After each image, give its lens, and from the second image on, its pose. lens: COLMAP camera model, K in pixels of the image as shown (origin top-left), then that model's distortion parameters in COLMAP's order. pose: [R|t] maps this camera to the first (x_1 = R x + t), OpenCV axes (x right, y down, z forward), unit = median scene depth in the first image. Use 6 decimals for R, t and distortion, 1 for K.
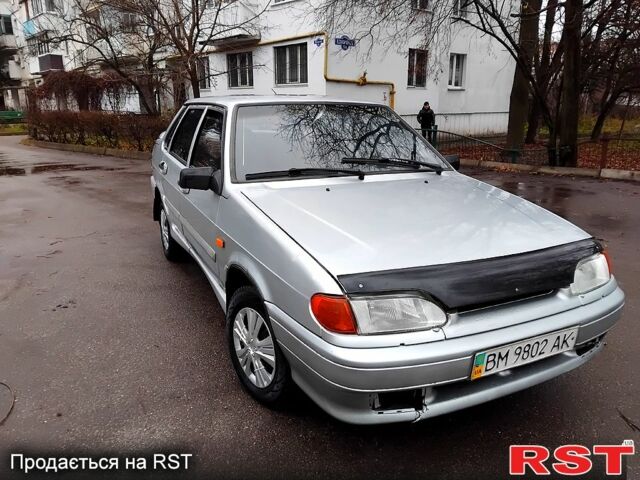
lens RADIAL K [[479.3, 0, 318.8], [0, 479.3, 234.9], [0, 0, 1]] dist [0.014926, -0.026257]
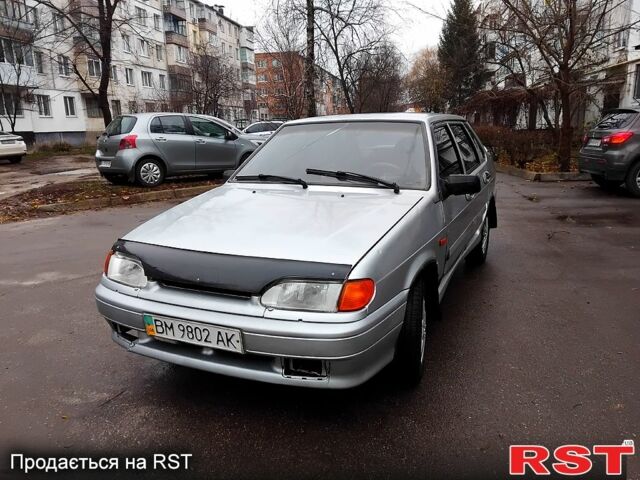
lens RADIAL K [[479.3, 0, 315.3], [0, 479.3, 241.6], [0, 0, 1]] dist [0.014926, -0.026257]
pose [[0.660901, 0.163972, -0.732340, 1.402865], [-0.177353, 0.982323, 0.059892, -0.095341], [0.729216, 0.090300, 0.678300, 0.390779]]
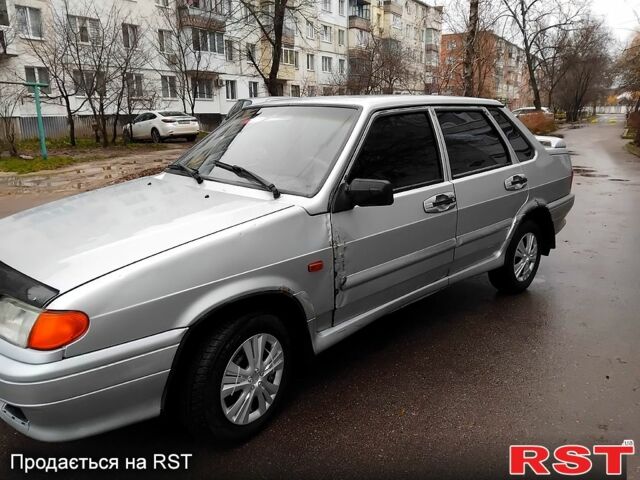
lens RADIAL K [[479.3, 0, 322.7], [0, 479.3, 243.8], [0, 0, 1]] dist [0.014926, -0.026257]
pose [[0.356069, 0.243860, -0.902079, 1.572571], [-0.237276, 0.957304, 0.165131, -0.318696], [0.903833, 0.155244, 0.398729, 1.258003]]
